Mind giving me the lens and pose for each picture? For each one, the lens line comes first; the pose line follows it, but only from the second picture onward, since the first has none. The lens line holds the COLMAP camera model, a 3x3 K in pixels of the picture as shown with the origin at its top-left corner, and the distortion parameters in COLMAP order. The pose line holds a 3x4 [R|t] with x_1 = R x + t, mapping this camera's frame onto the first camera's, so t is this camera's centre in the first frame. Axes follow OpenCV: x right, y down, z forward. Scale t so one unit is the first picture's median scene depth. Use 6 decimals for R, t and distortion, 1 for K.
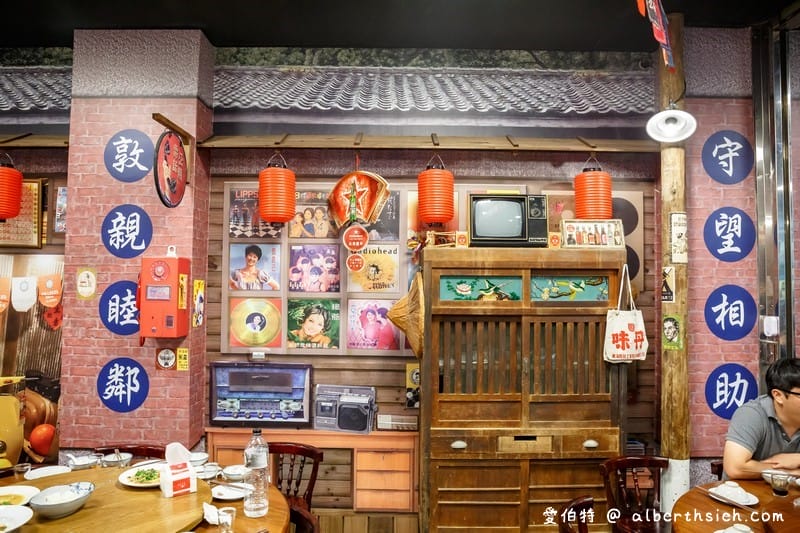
lens RADIAL K [[679.6, 0, 400.0], [0, 679.6, 266.5], [0, 0, 1]] dist [-0.102563, -0.000424]
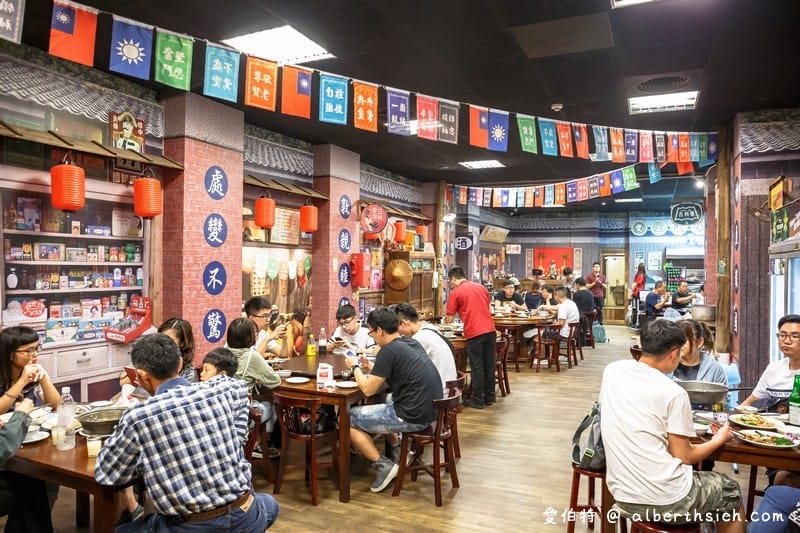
lens RADIAL K [[679.6, 0, 400.0], [0, 679.6, 266.5], [0, 0, 1]] dist [-0.102563, -0.000424]
pose [[0.382437, -0.008794, 0.923940, -2.252781], [-0.034223, 0.999134, 0.023676, -0.024614], [-0.923347, -0.040675, 0.381805, -0.038959]]
